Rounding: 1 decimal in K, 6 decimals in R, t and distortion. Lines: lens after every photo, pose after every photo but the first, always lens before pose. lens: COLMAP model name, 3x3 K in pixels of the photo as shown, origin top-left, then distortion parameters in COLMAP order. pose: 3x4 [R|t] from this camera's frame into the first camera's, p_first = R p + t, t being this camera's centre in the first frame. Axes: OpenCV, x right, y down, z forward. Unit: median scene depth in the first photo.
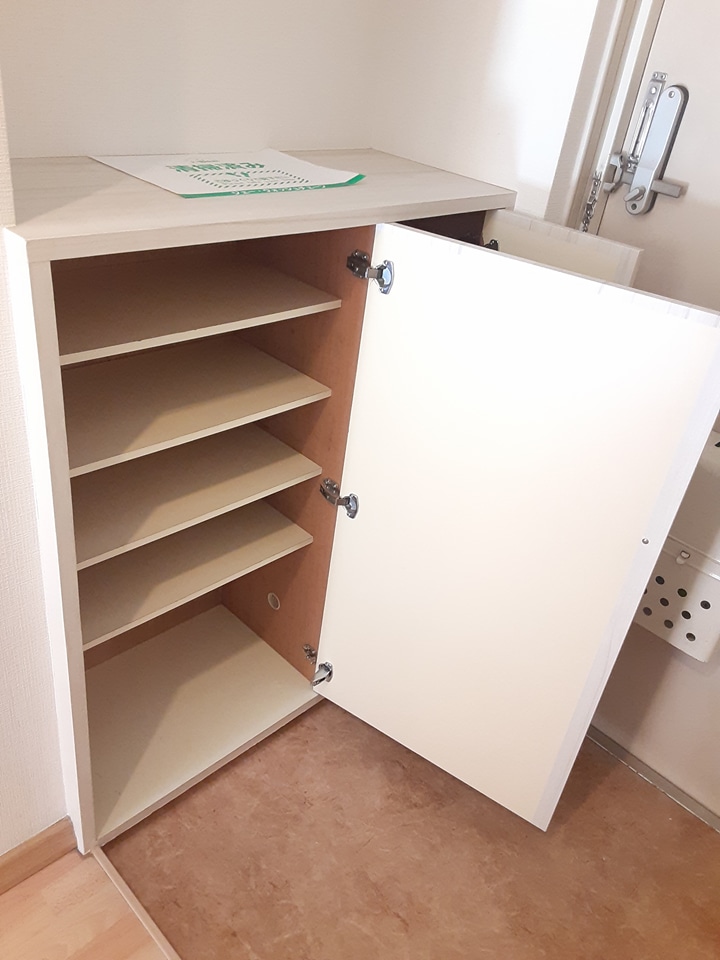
lens RADIAL K [[773.0, 0, 359.0], [0, 773.0, 478.0], [0, 0, 1]] dist [0.038315, -0.036901]
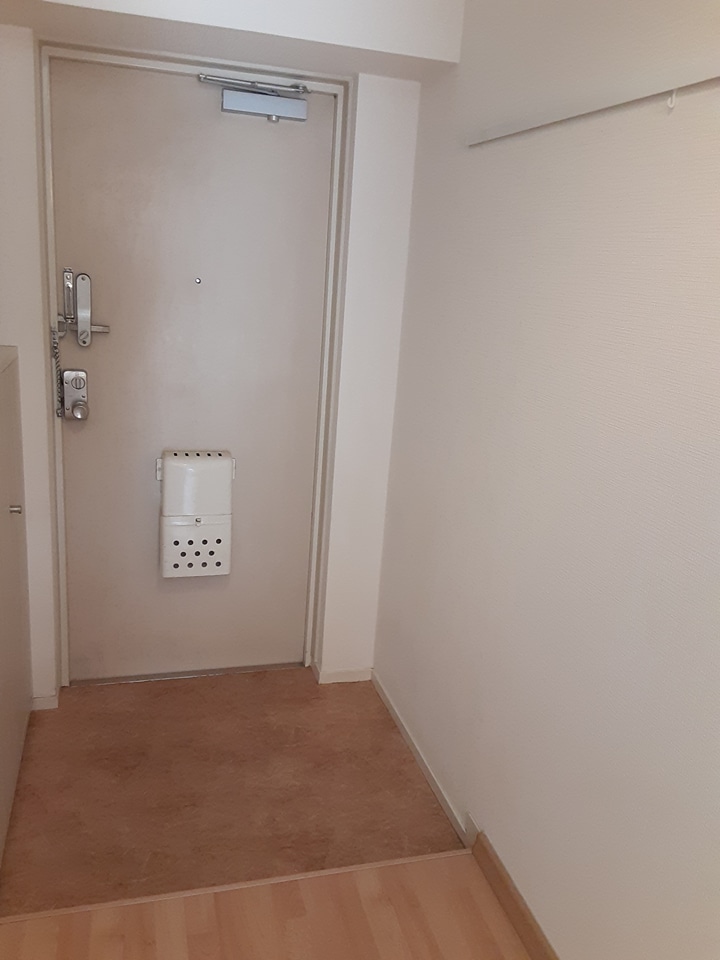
lens RADIAL K [[773.0, 0, 358.8], [0, 773.0, 480.5], [0, 0, 1]] dist [0.038315, -0.036901]
pose [[0.479361, -0.316445, 0.818581, -0.791990], [0.447837, 0.890353, 0.081936, 0.039418], [-0.754755, 0.327314, 0.568516, -0.278789]]
